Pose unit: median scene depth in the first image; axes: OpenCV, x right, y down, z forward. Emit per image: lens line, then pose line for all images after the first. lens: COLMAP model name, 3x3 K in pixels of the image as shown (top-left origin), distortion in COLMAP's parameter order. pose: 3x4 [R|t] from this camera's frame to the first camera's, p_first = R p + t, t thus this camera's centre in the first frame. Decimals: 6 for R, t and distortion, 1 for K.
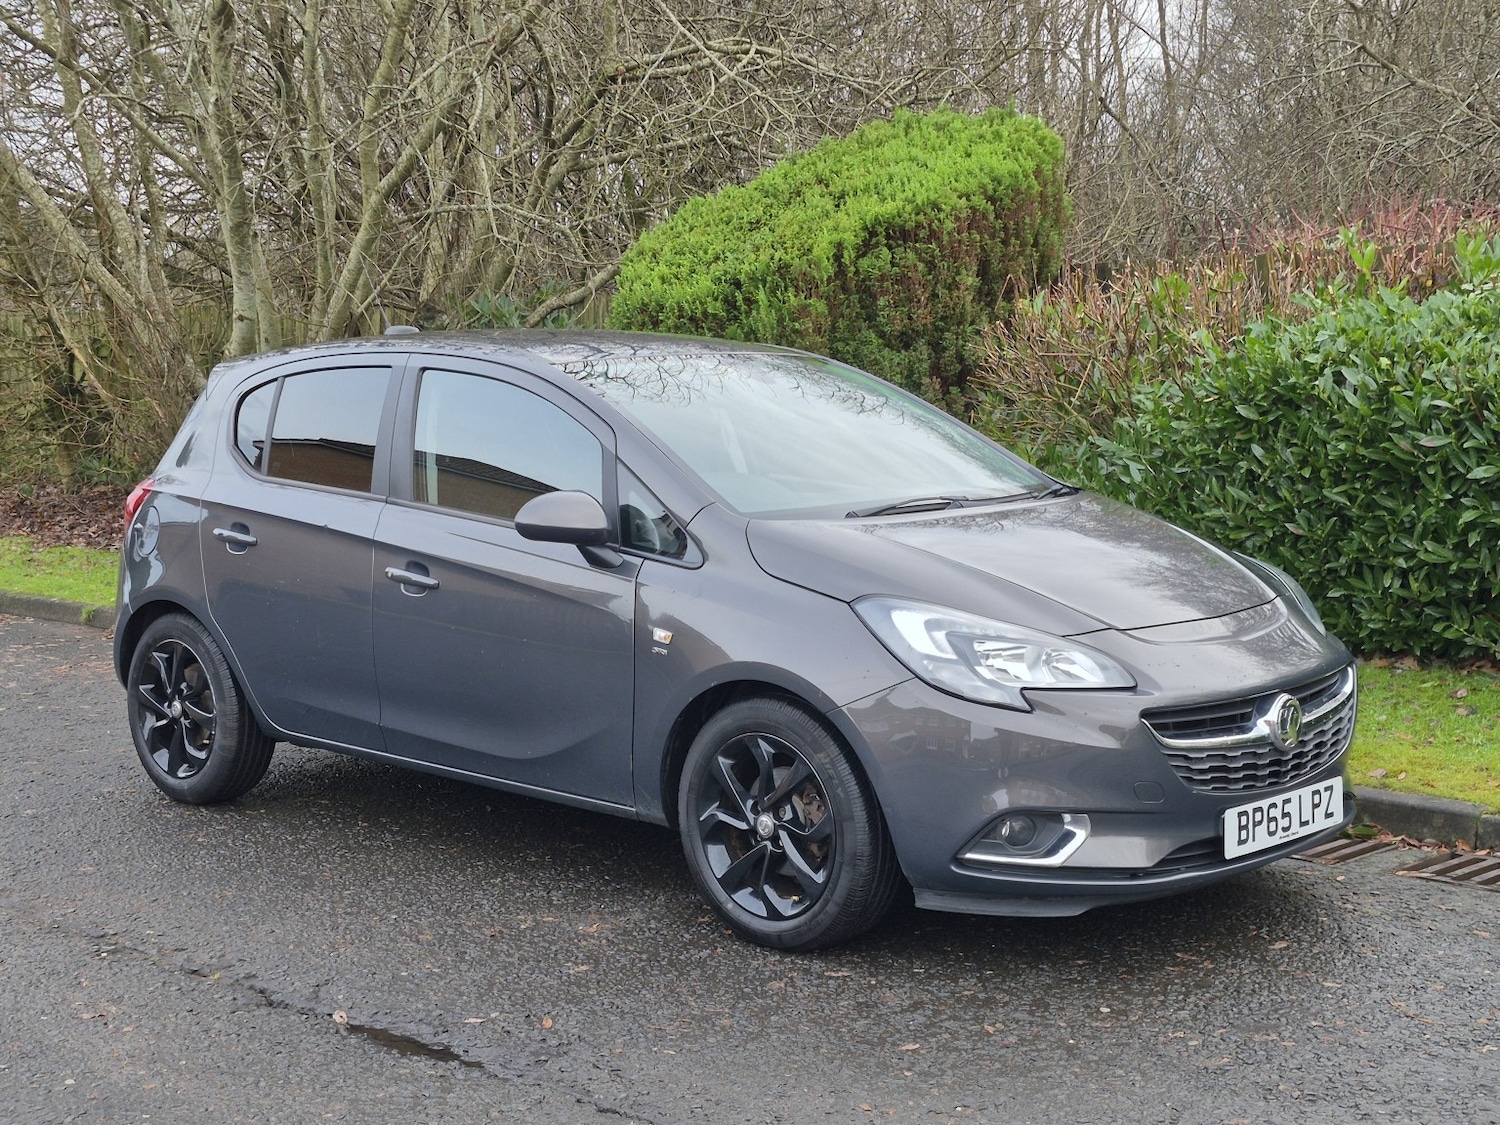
lens RADIAL K [[2046.3, 0, 711.7], [0, 2046.3, 582.1], [0, 0, 1]] dist [0.123049, 0.000000]
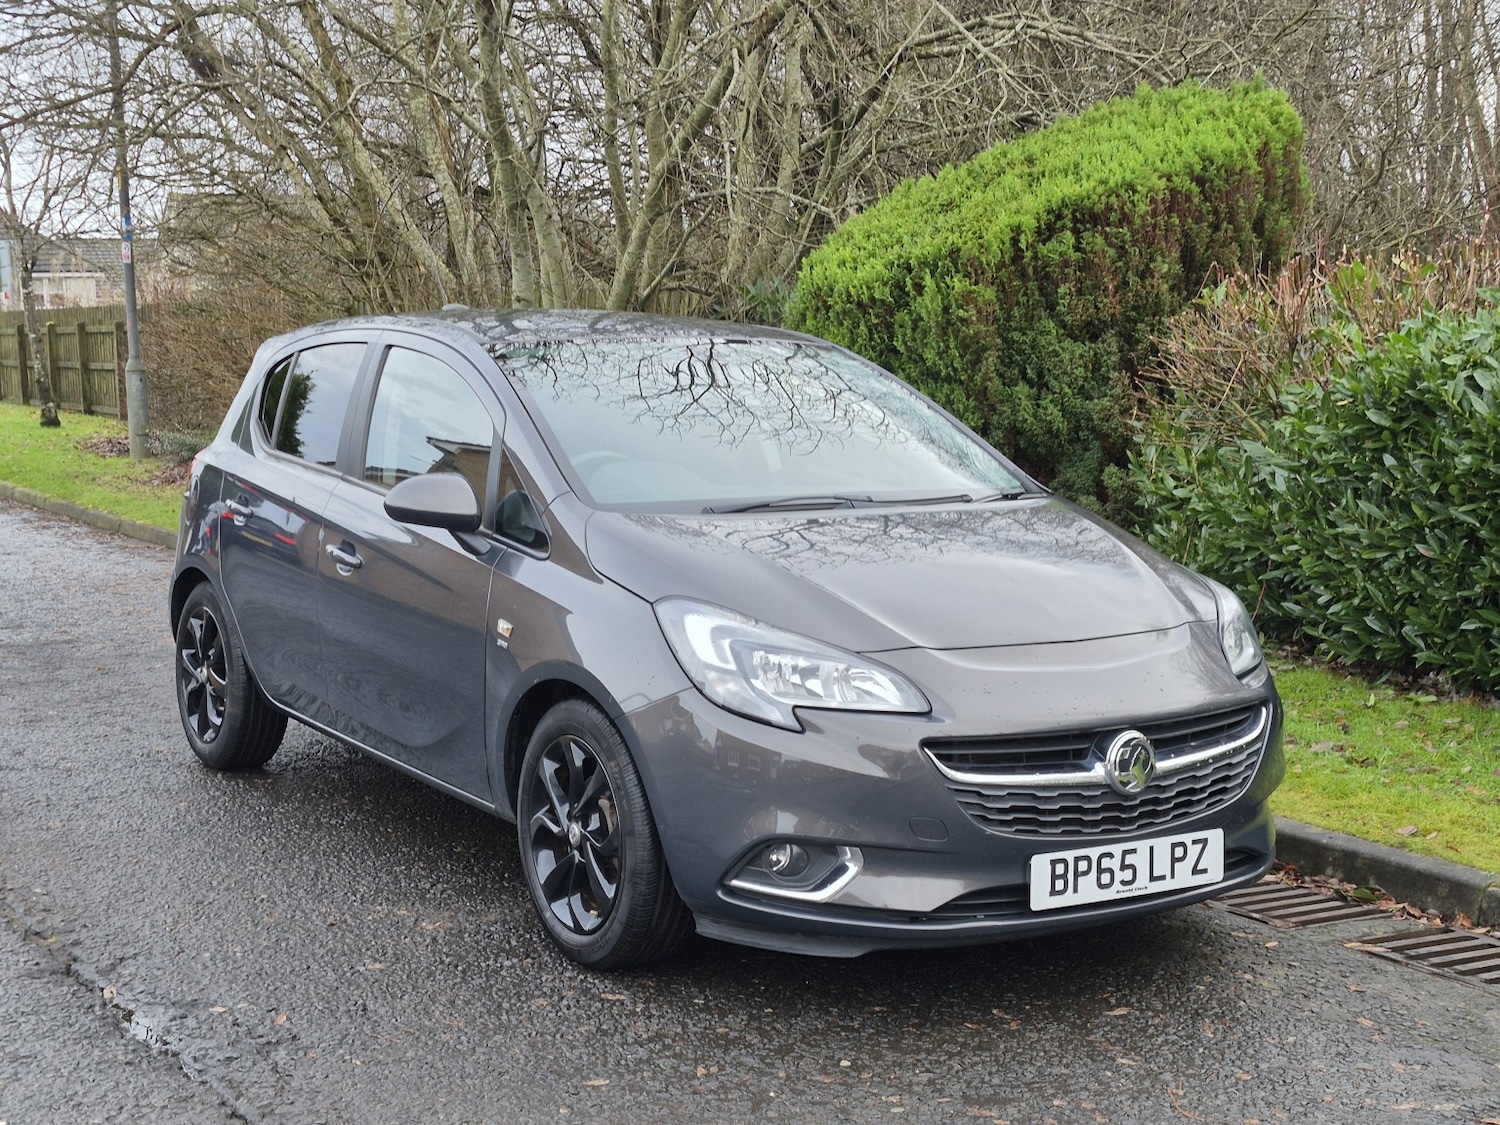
lens RADIAL K [[2046.3, 0, 718.3], [0, 2046.3, 584.2], [0, 0, 1]] dist [0.123049, 0.000000]
pose [[0.969786, 0.050773, -0.238614, 0.274766], [-0.049159, 0.998710, 0.012715, -0.010542], [0.238952, -0.000601, 0.971031, 0.082352]]
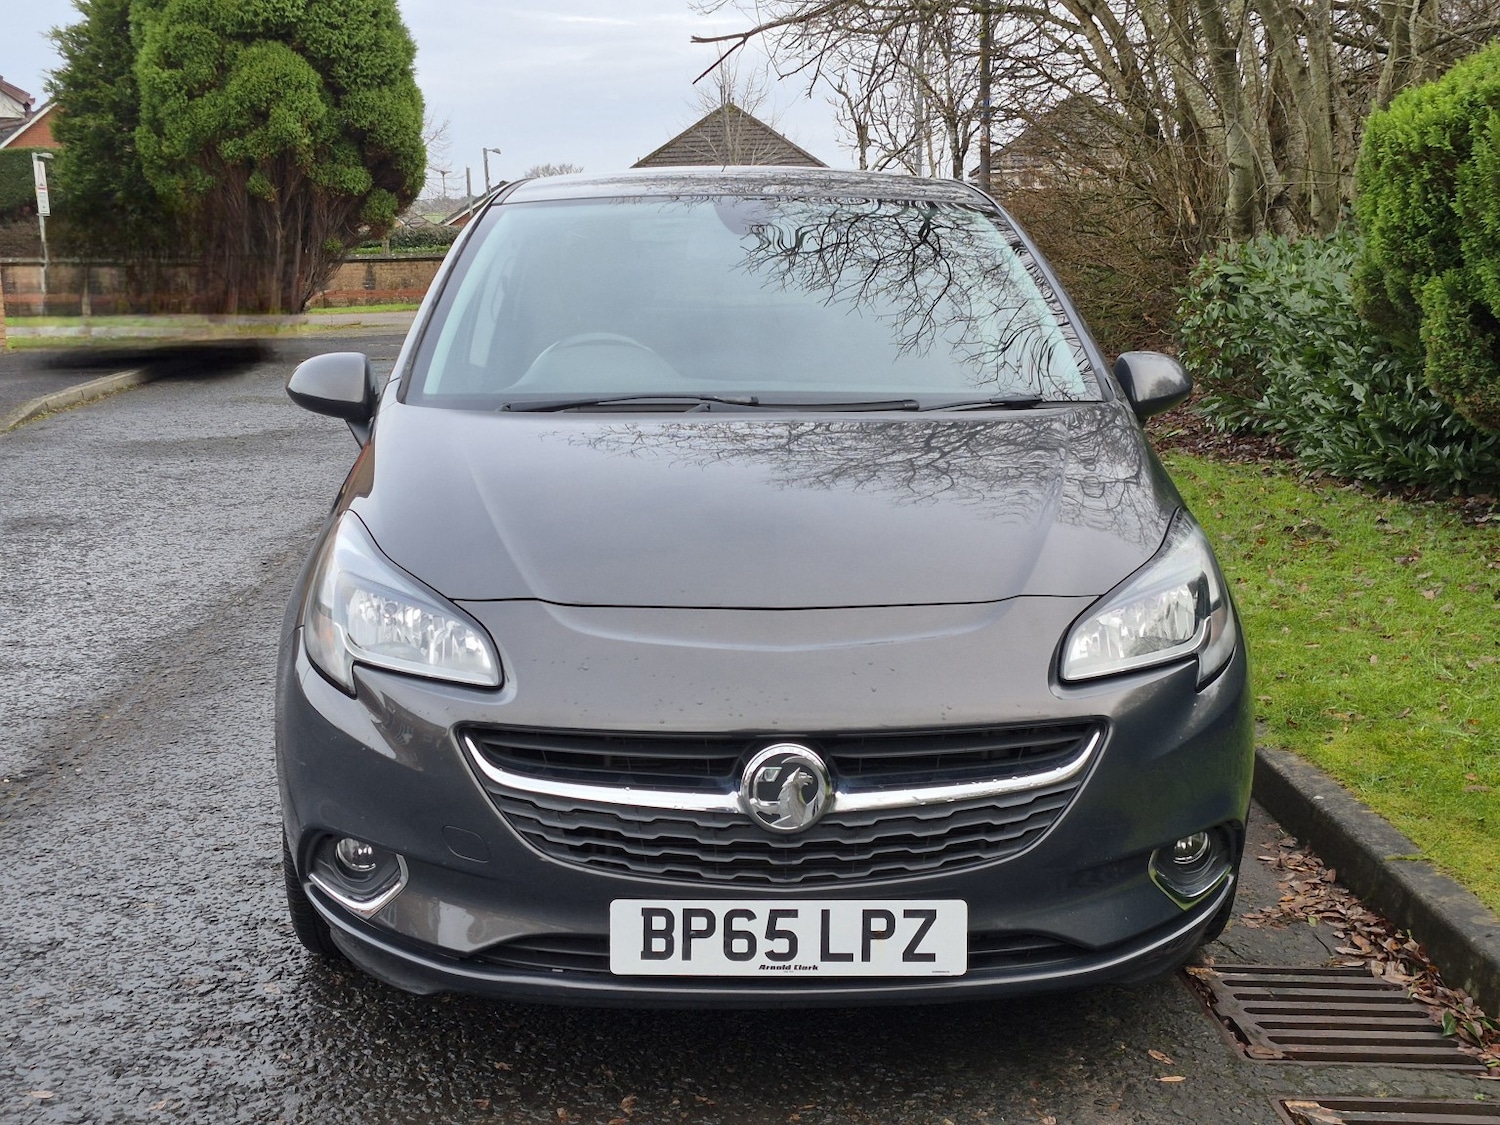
lens RADIAL K [[2046.3, 0, 747.4], [0, 2046.3, 568.7], [0, 0, 1]] dist [0.123049, 0.000000]
pose [[0.723031, 0.134281, -0.677639, 0.597147], [-0.093358, 0.990921, 0.096749, -0.050314], [0.684478, -0.006689, 0.729003, 0.473457]]
